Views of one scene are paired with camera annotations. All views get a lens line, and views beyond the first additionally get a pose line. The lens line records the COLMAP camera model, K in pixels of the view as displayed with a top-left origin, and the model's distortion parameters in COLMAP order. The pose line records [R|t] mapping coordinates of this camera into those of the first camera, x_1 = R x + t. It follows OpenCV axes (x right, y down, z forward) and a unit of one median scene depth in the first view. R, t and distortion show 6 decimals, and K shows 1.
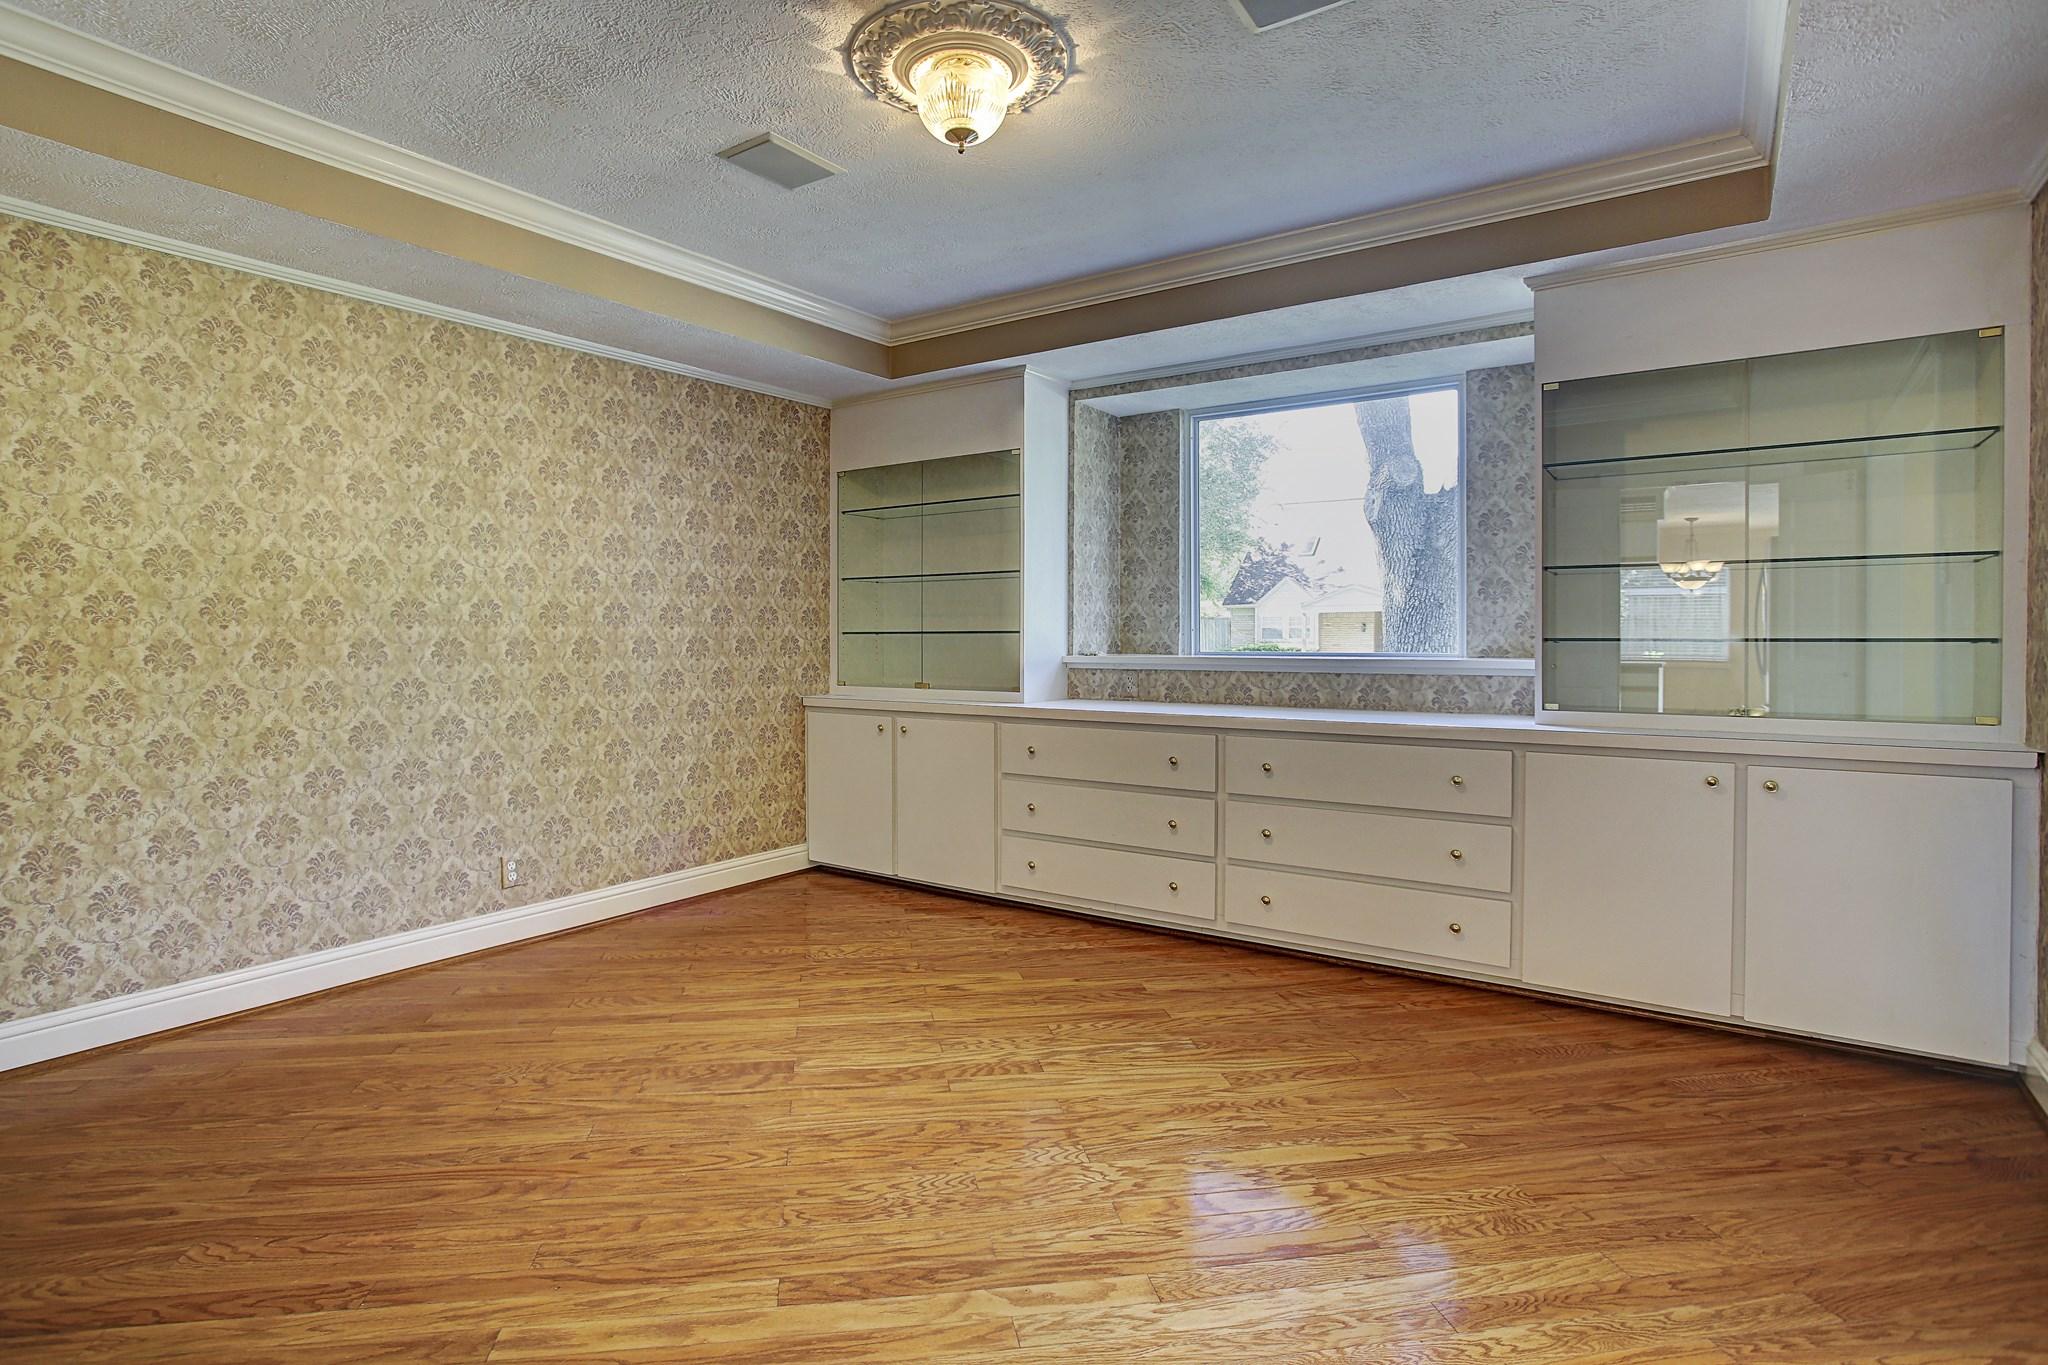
lens RADIAL K [[1016.2, 0, 960.4], [0, 1016.2, 645.1], [0, 0, 1]] dist [-0.042538, 0.009905]
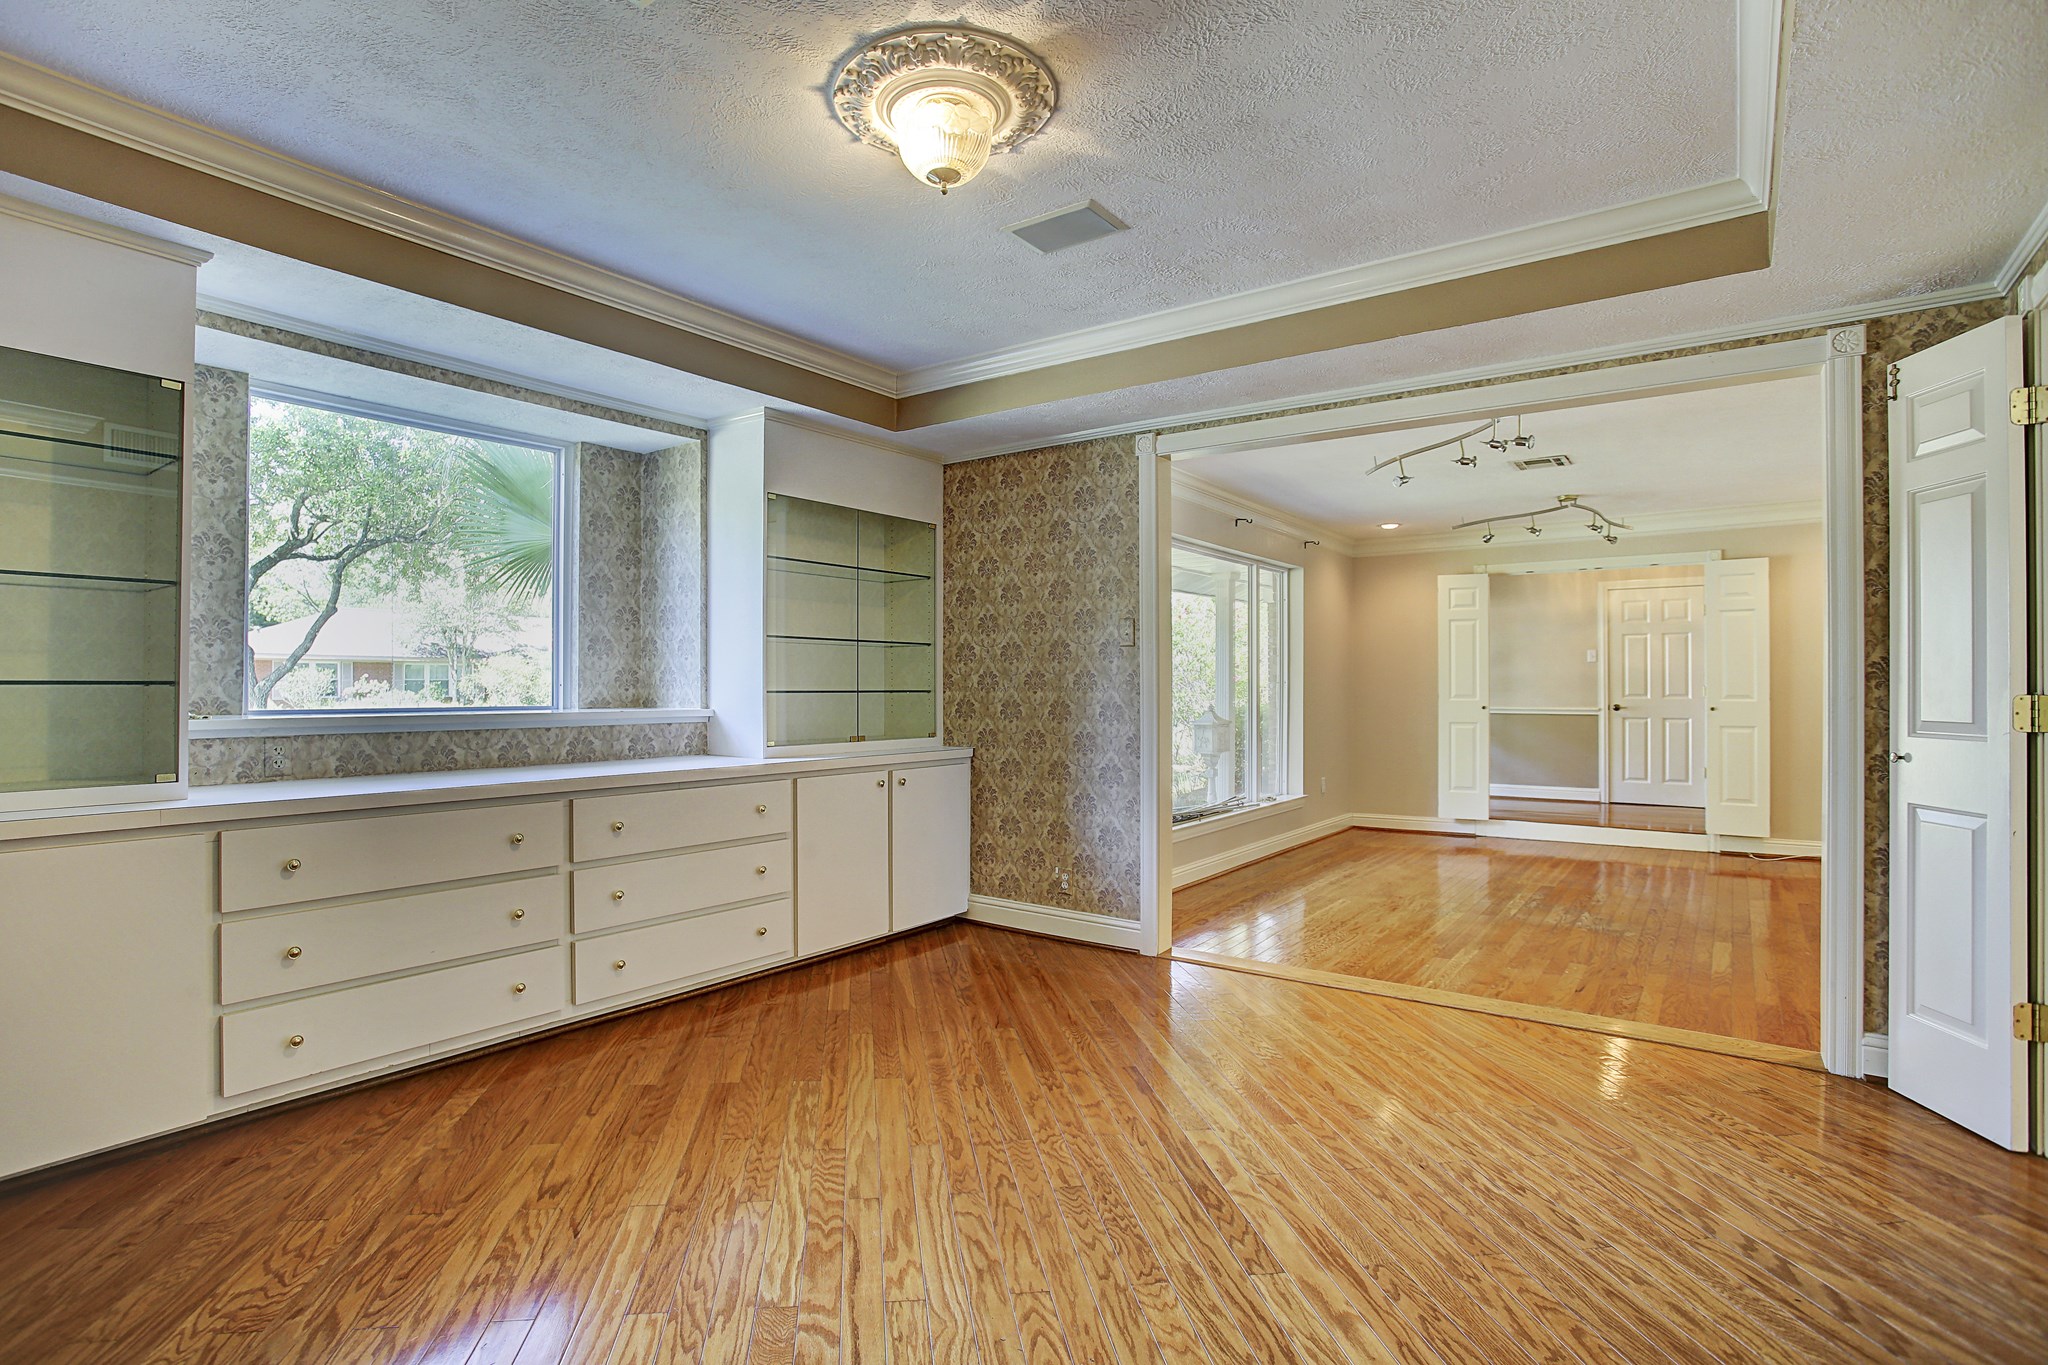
lens RADIAL K [[1016.2, 0, 985.5], [0, 1016.2, 677.2], [0, 0, 1]] dist [-0.042538, 0.009905]
pose [[0.021048, 0.011706, 0.999710, -0.696514], [0.008499, 0.999893, -0.011887, -0.006174], [-0.999742, 0.008747, 0.020947, 0.679234]]
